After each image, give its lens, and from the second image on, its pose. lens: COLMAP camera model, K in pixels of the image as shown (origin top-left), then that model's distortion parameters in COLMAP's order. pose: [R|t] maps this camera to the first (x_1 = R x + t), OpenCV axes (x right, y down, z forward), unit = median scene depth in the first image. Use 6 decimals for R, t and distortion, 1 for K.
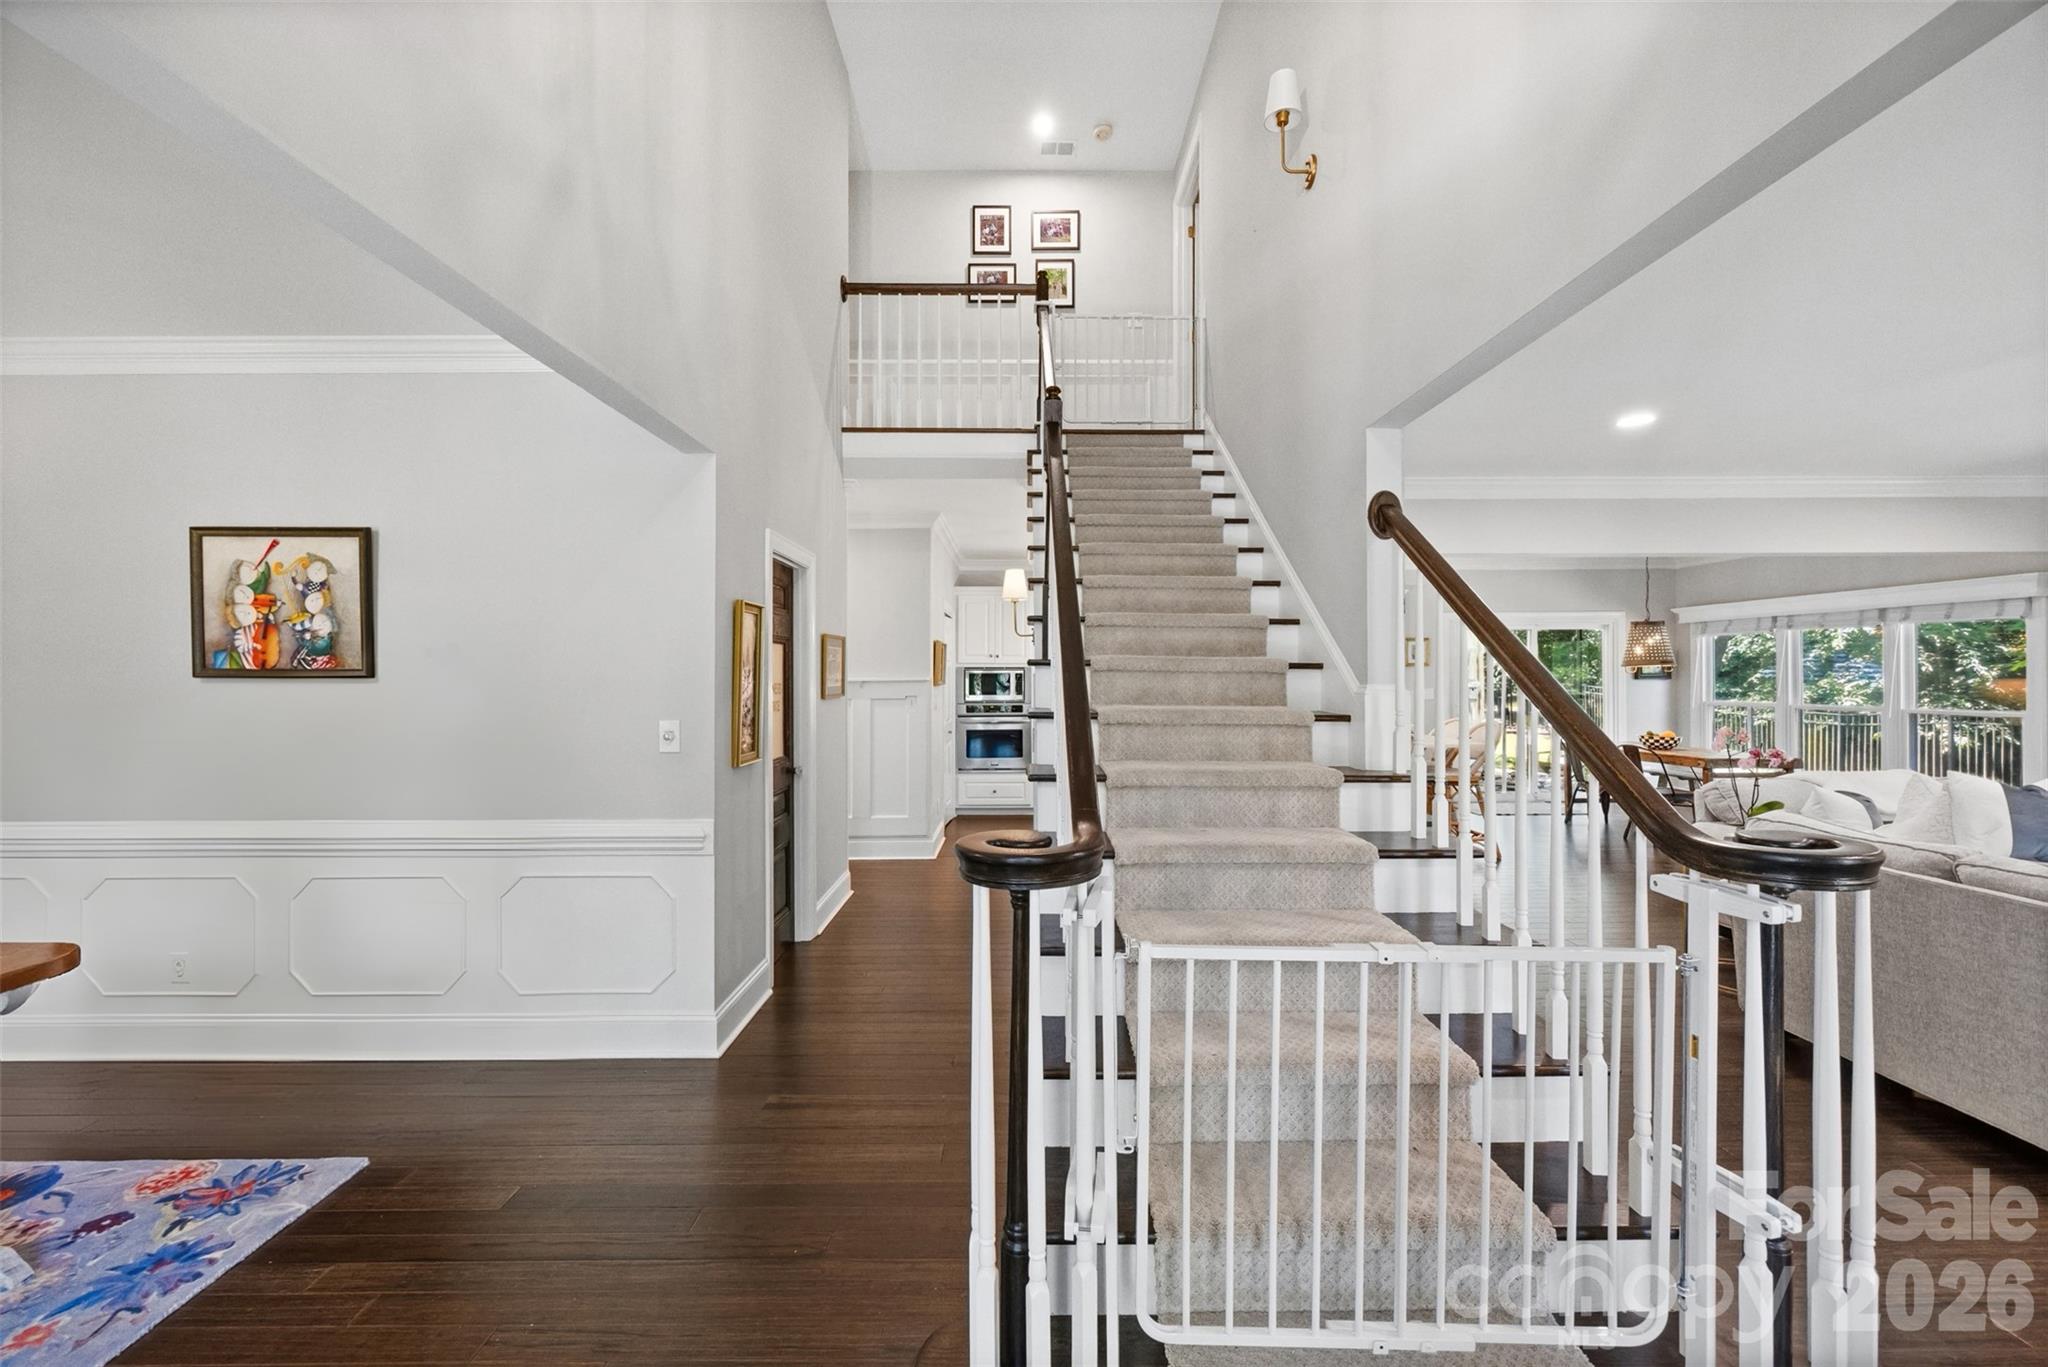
lens RADIAL K [[776.3, 0, 1038.9], [0, 776.3, 680.6], [0, 0, 1]] dist [0.000402, 0.000248]
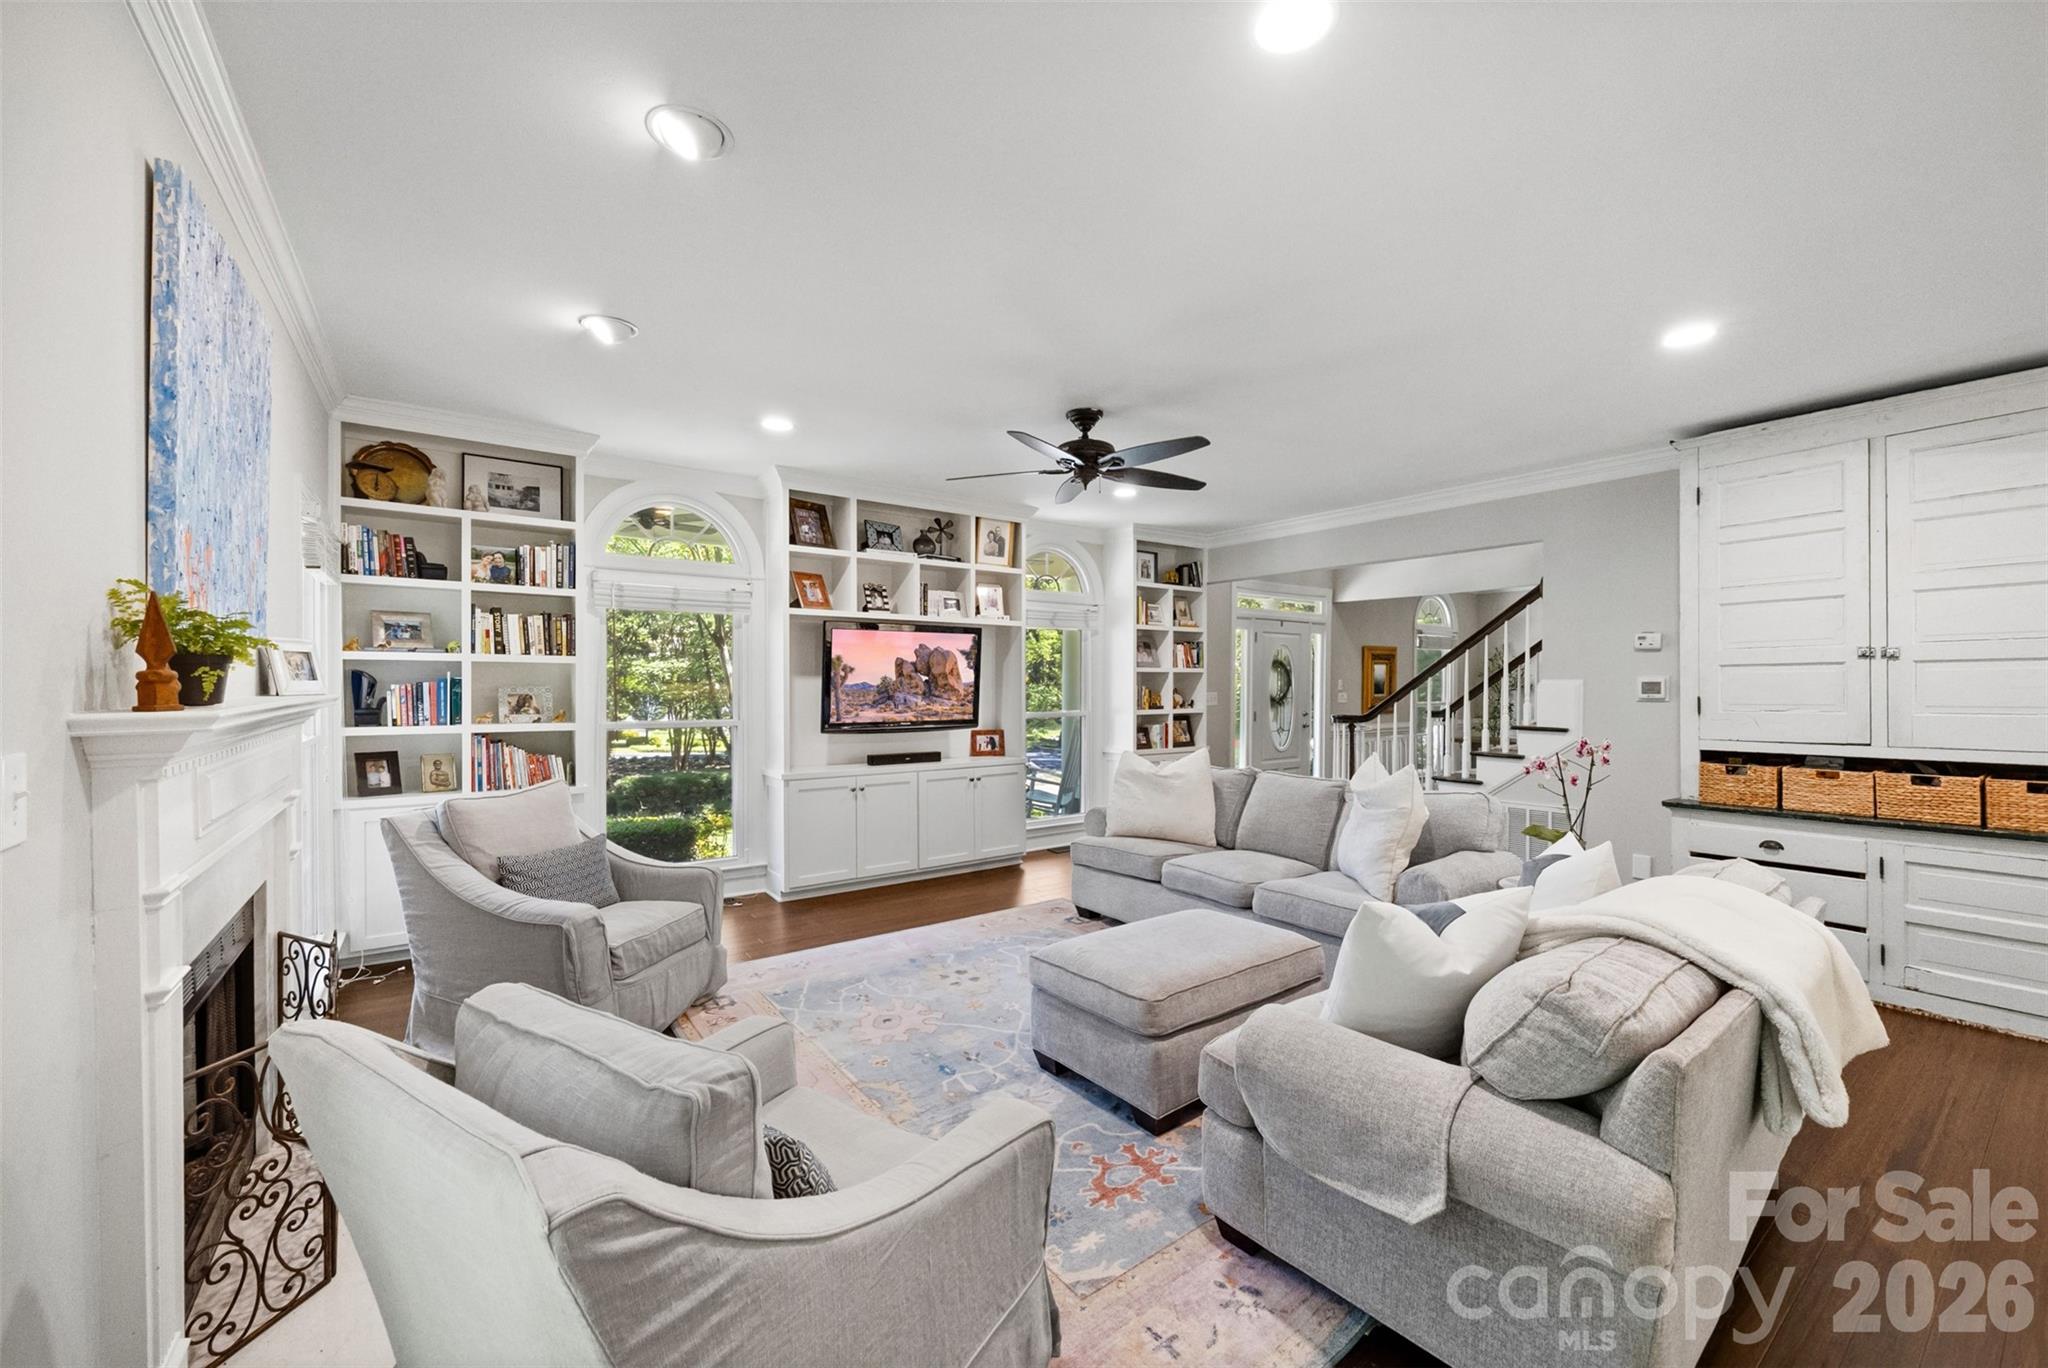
lens RADIAL K [[791.7, 0, 1038.3], [0, 791.7, 684.4], [0, 0, 1]] dist [-0.006112, -0.000263]
pose [[-0.808595, 0.005687, -0.588338, 0.831350], [0.000155, 0.999955, 0.009453, 0.000594], [0.588365, 0.007552, -0.808560, 0.600147]]
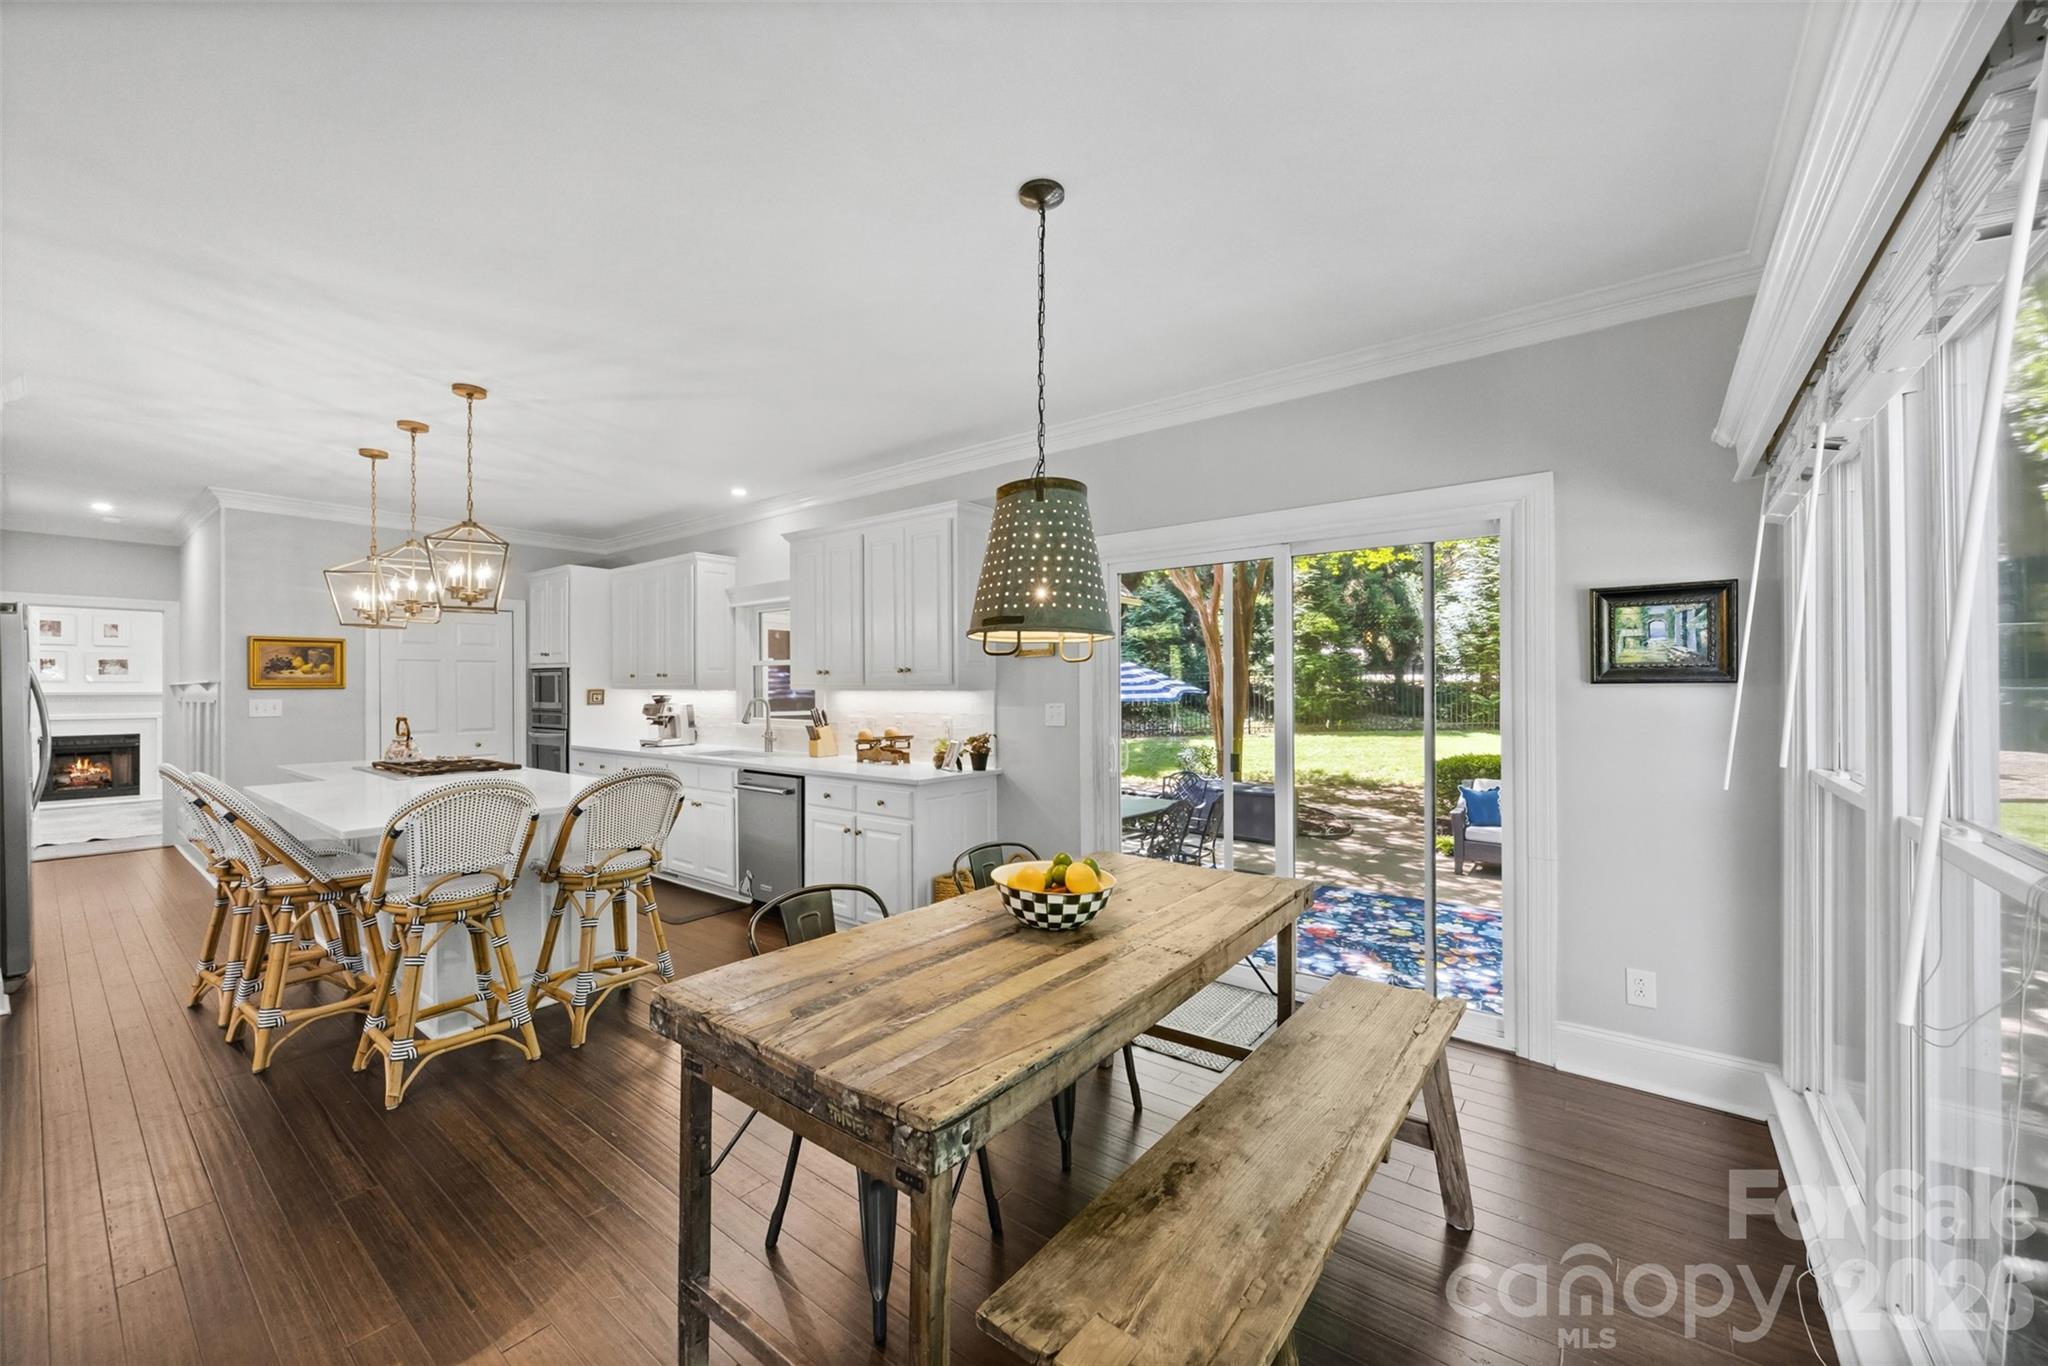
lens RADIAL K [[788.6, 0, 1024.0], [0, 788.6, 683.0], [0, 0, 1]] dist [0.001829, -0.000443]
pose [[0.787123, 0.002201, -0.616792, 0.846414], [-0.006614, 0.999966, -0.004872, 0.001287], [0.616761, 0.007914, 0.787111, 0.671549]]
